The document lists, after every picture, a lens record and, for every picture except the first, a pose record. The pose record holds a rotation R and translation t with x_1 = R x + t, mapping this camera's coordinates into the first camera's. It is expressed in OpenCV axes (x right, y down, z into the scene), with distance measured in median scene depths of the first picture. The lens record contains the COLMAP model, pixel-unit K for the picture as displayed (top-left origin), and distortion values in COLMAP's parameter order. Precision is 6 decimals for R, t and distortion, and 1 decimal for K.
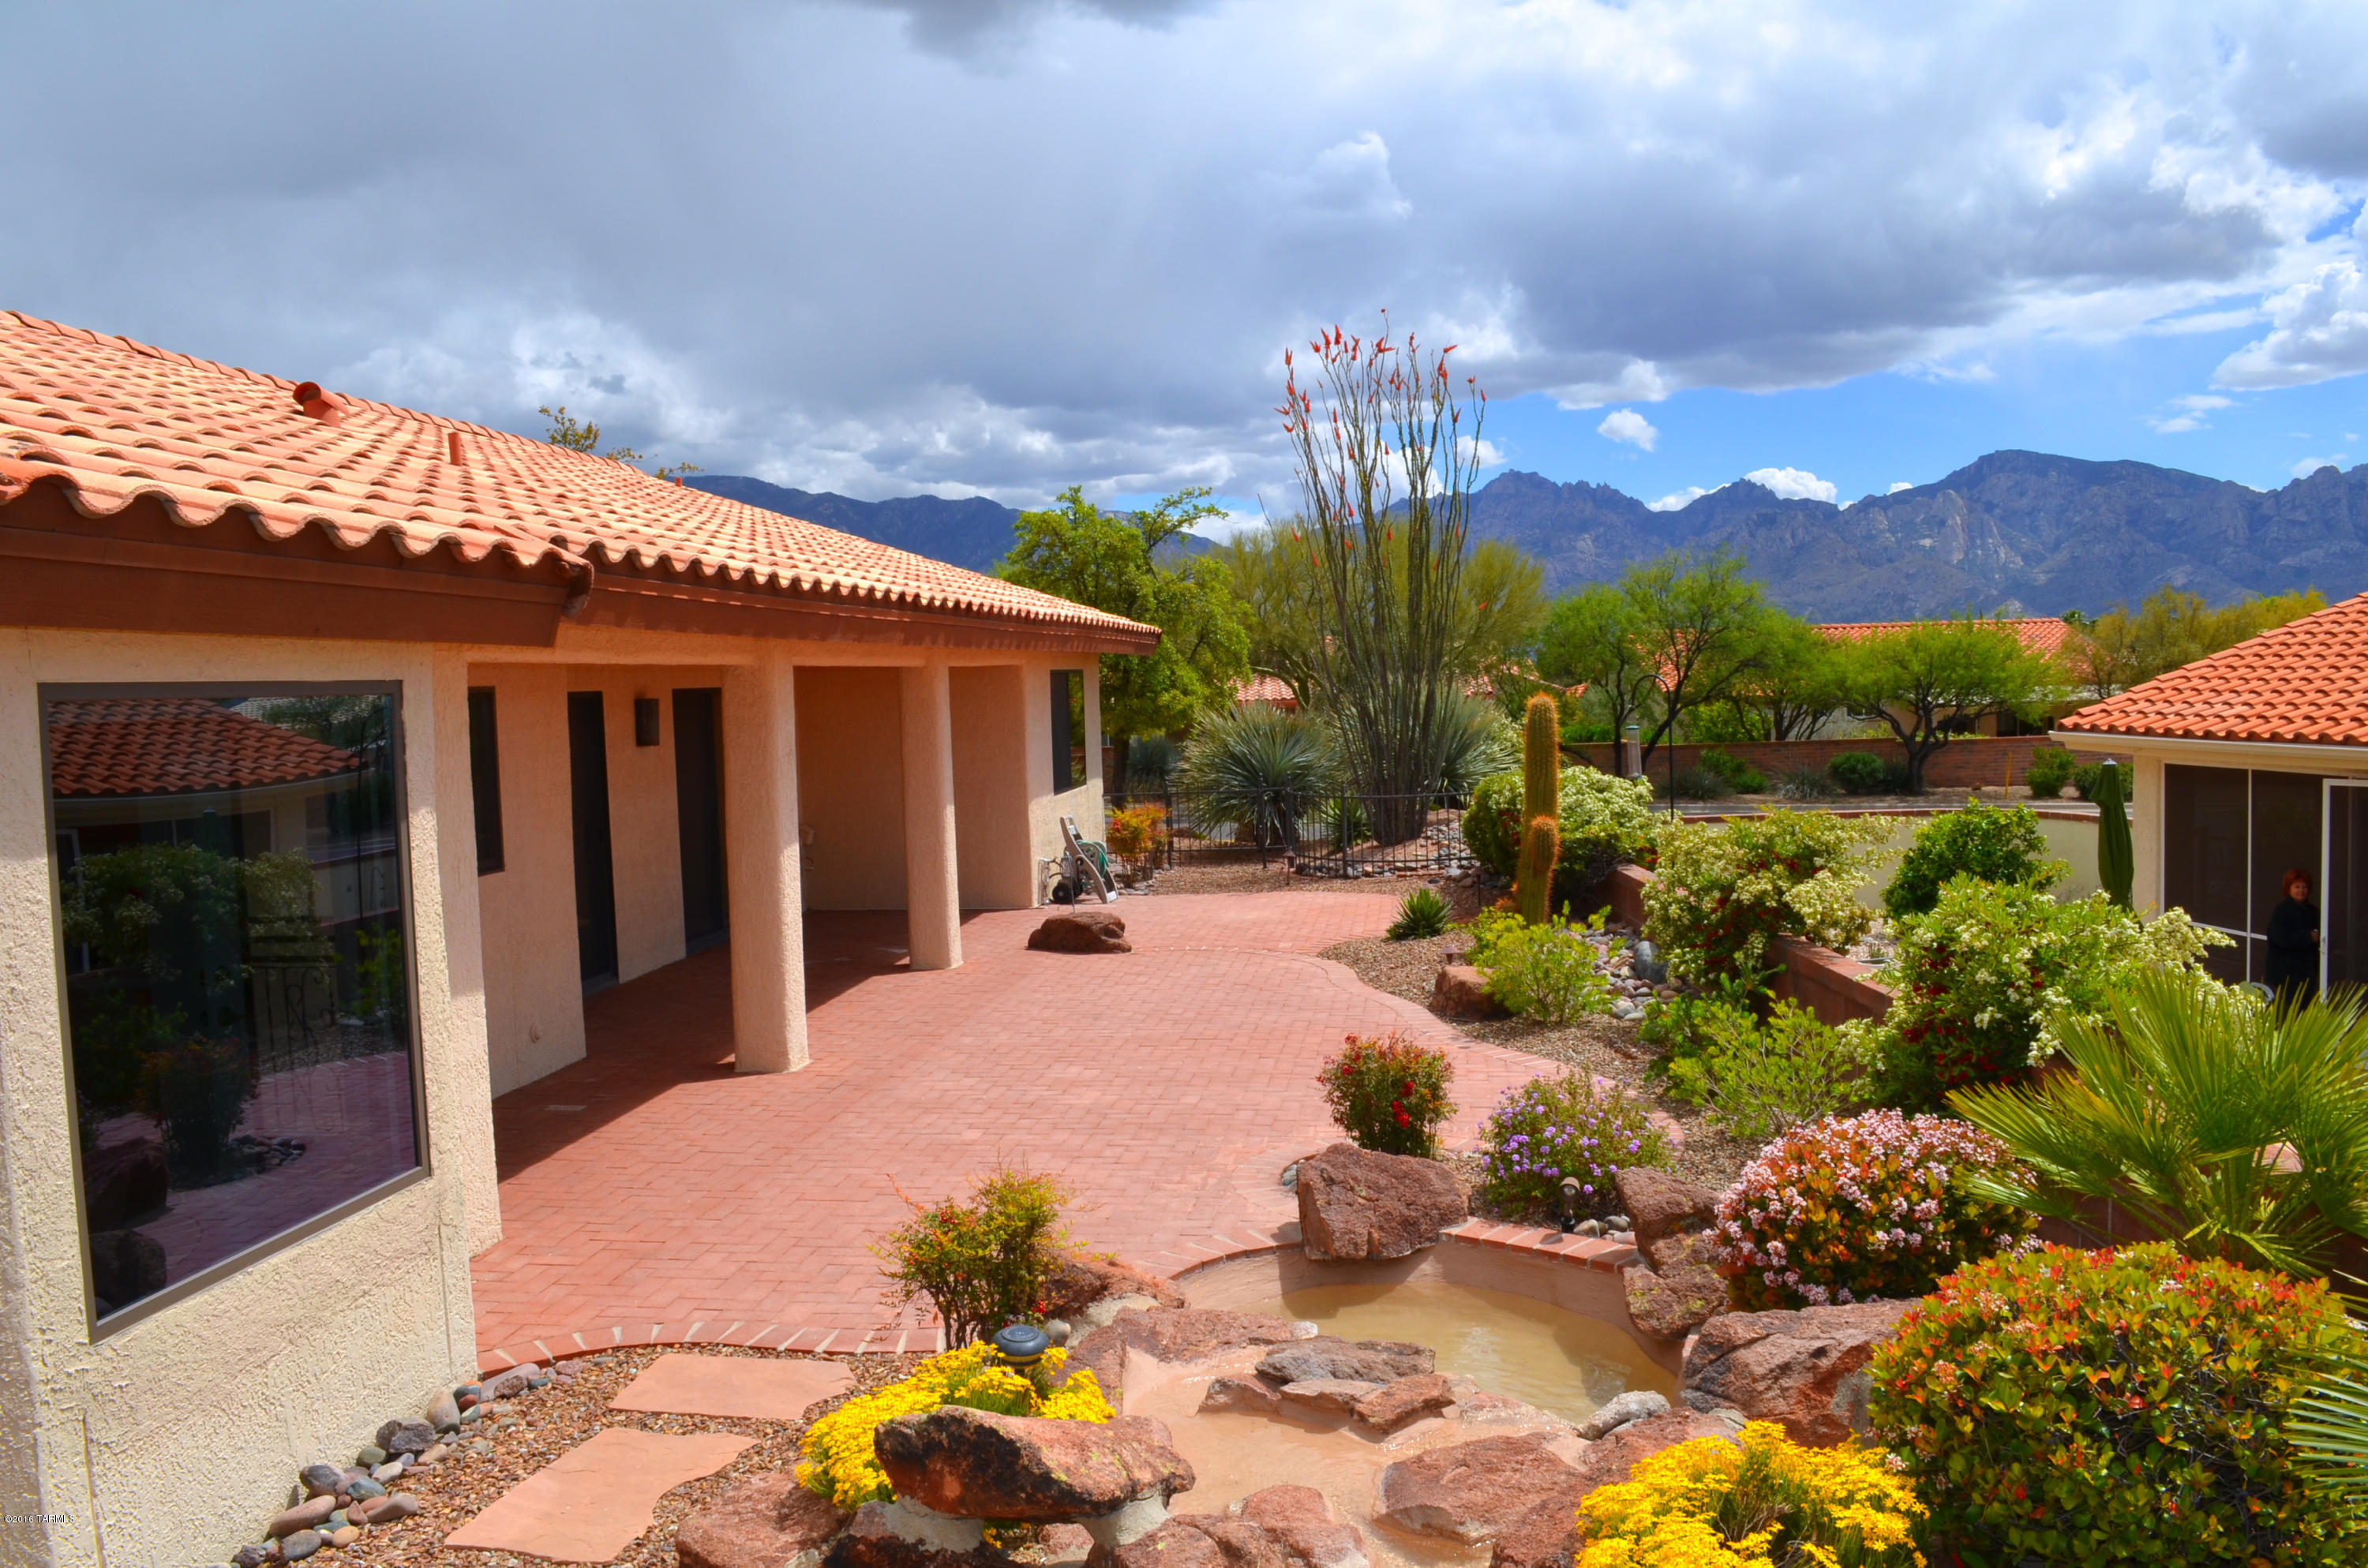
lens RADIAL K [[1841.1, 0, 1184.0], [0, 1841.1, 784.0], [0, 0, 1]] dist [-0.077498, 0.003625]
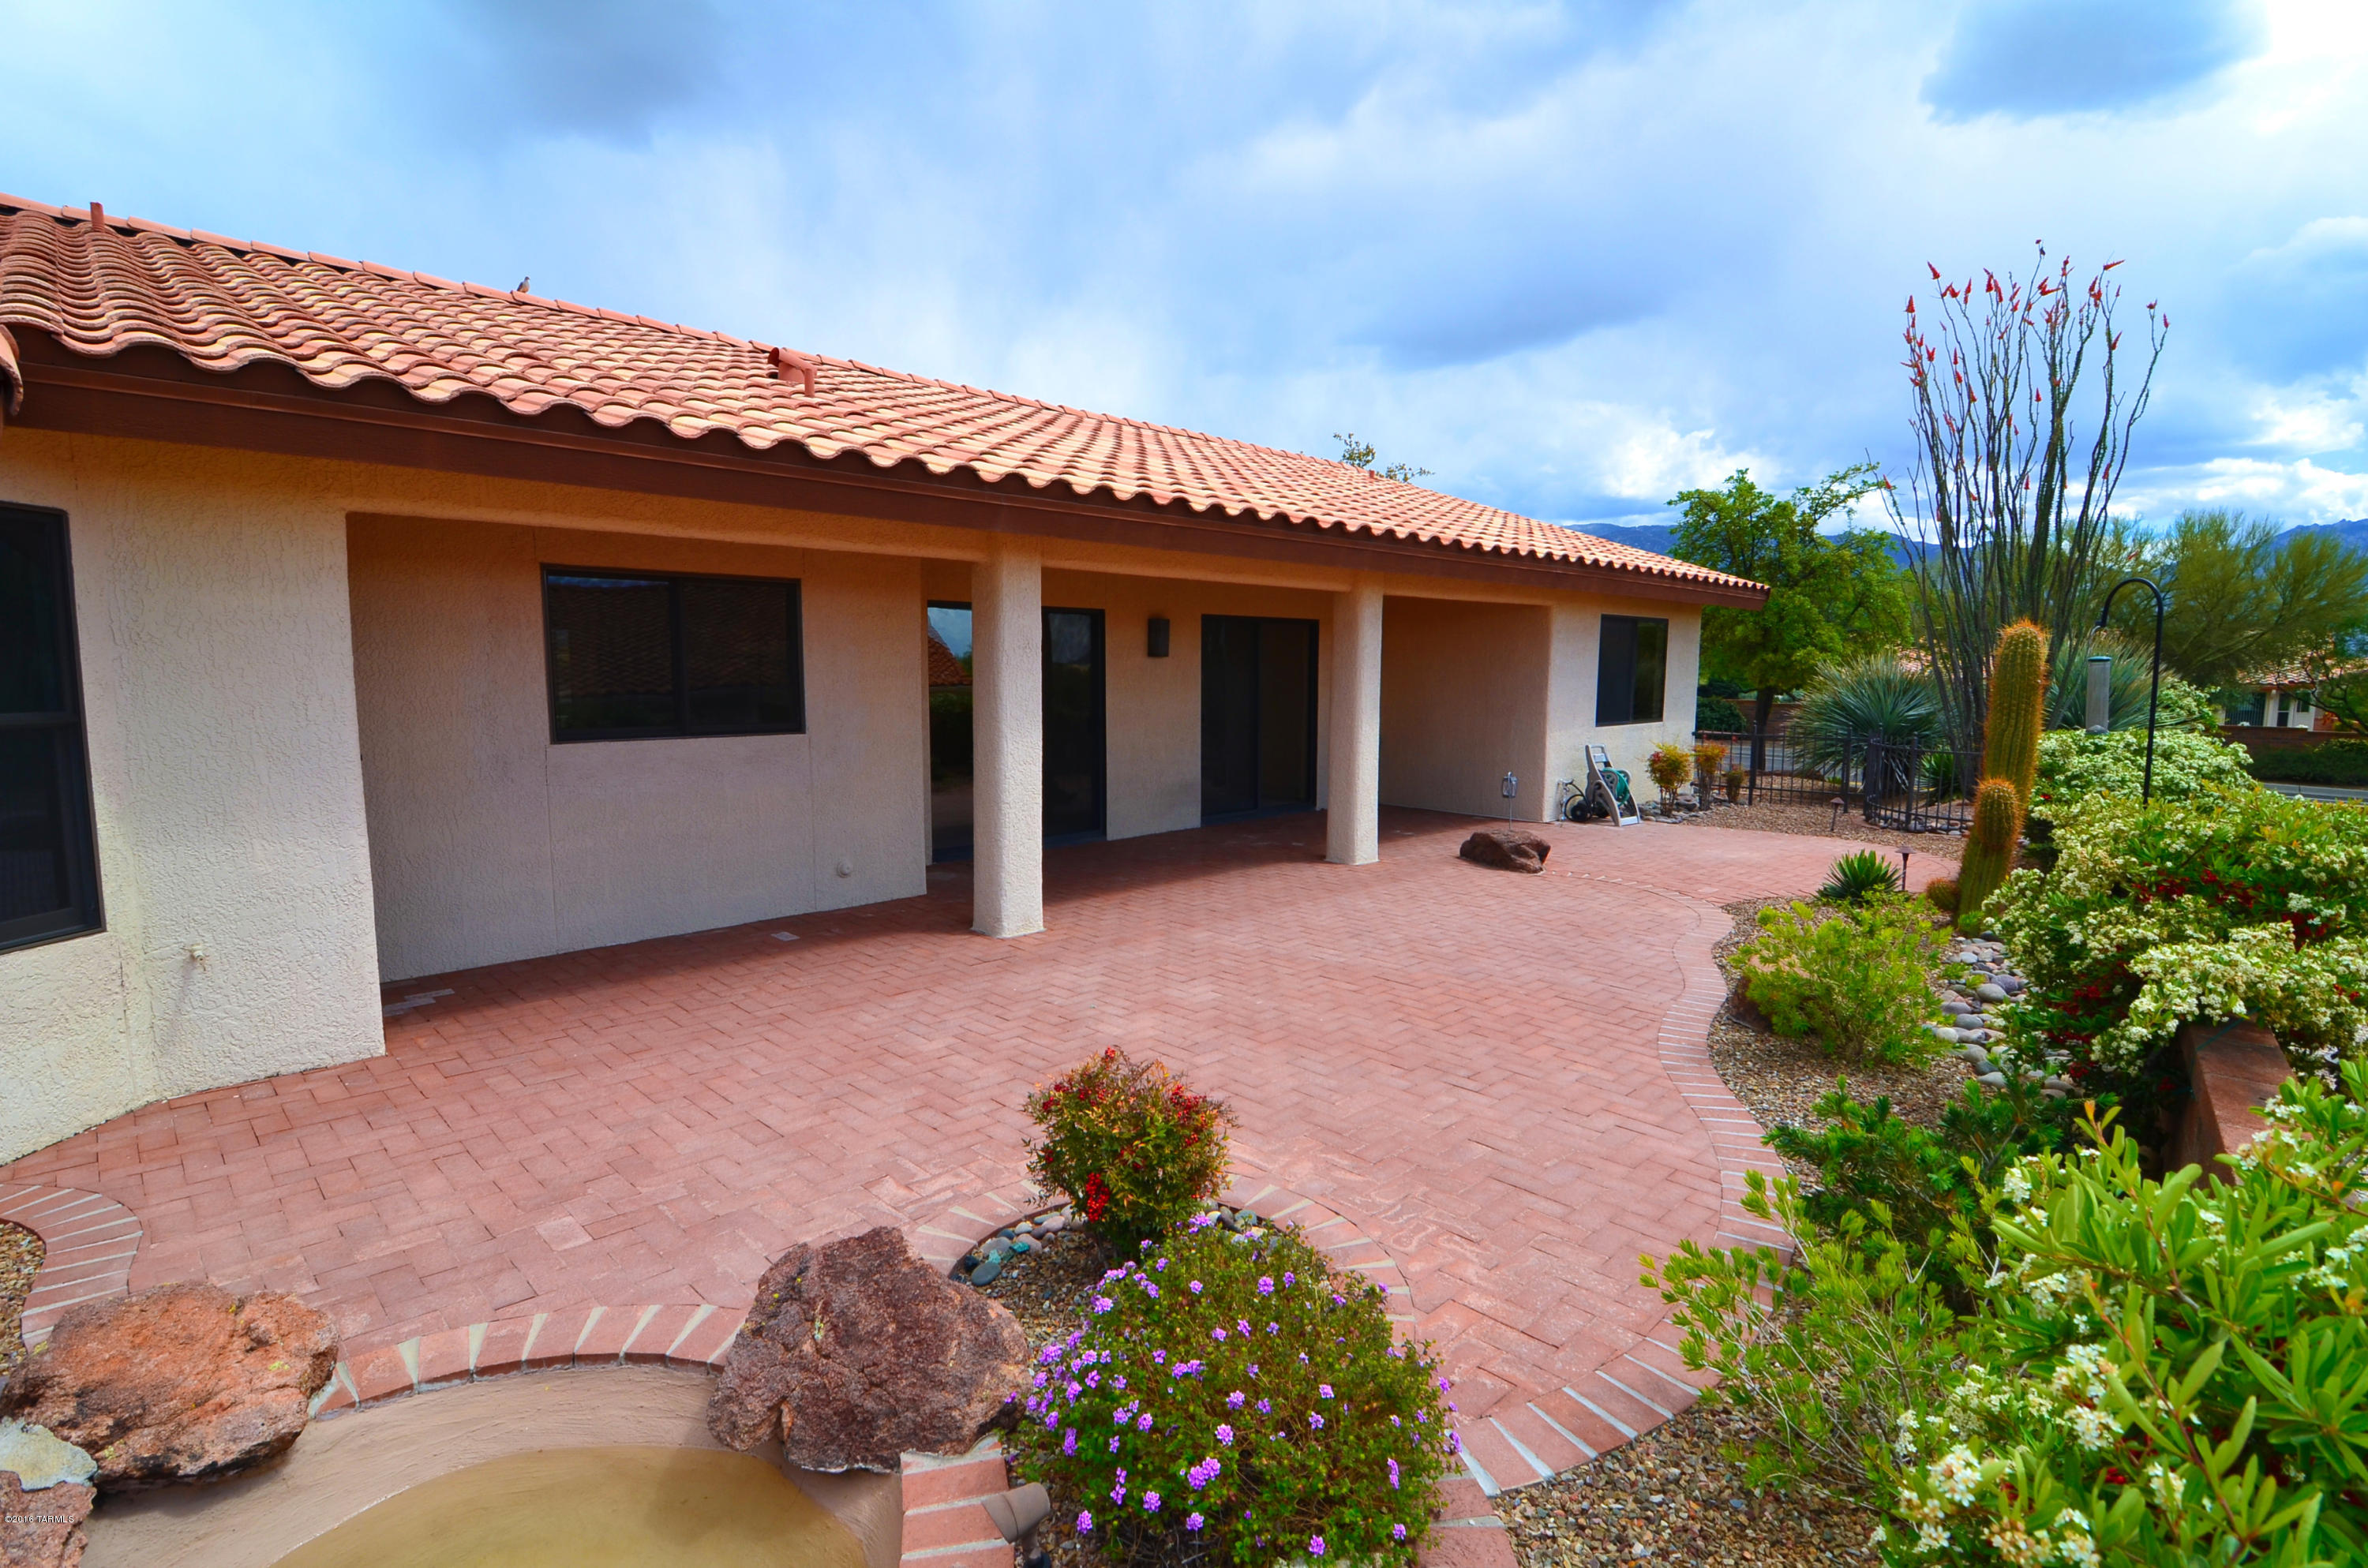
lens RADIAL K [[1130.0, 0, 1178.2], [0, 1130.0, 791.3], [0, 0, 1]] dist [-0.002238, -0.013294]
pose [[0.792269, 0.103177, -0.601385, 0.334127], [-0.064485, 0.994238, 0.085625, 0.007040], [0.606754, -0.029058, 0.794358, 0.666047]]
